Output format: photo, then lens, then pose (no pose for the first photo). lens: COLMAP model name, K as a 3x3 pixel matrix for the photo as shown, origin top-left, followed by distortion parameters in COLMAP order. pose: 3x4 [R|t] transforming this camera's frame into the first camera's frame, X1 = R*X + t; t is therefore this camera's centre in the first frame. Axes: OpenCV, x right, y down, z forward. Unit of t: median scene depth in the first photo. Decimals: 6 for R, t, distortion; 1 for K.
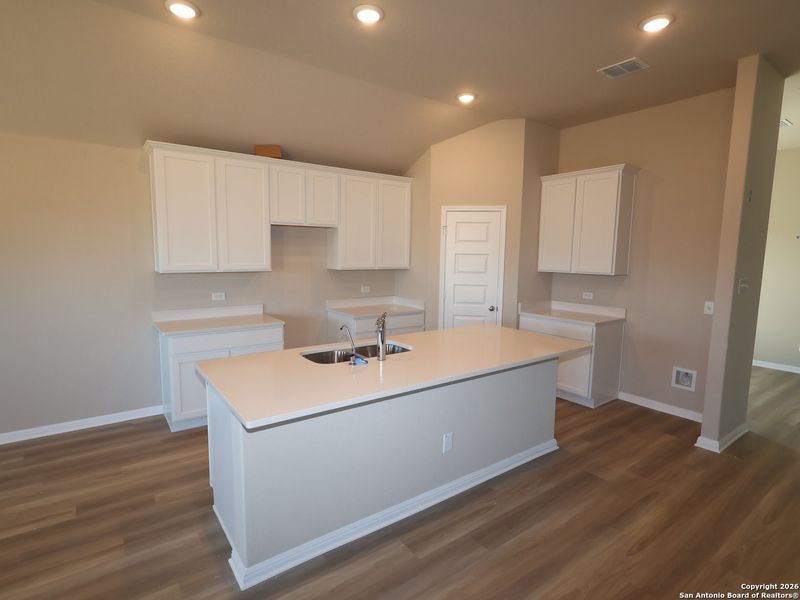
lens RADIAL K [[421.9, 0, 400.0], [0, 421.9, 300.0], [0, 0, 1]] dist [0.001533, 0.000181]
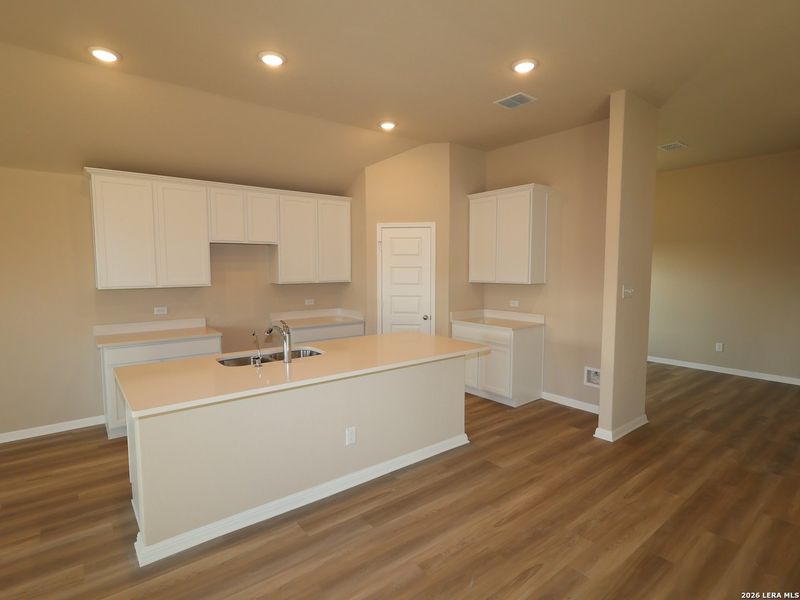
lens RADIAL K [[421.7, 0, 402.8], [0, 421.7, 302.0], [0, 0, 1]] dist [0.005102, -0.000084]
pose [[0.999175, -0.019288, 0.035751, 0.144666], [0.020362, 0.999344, -0.029935, 0.014361], [-0.035150, 0.030638, 0.998912, -0.084219]]
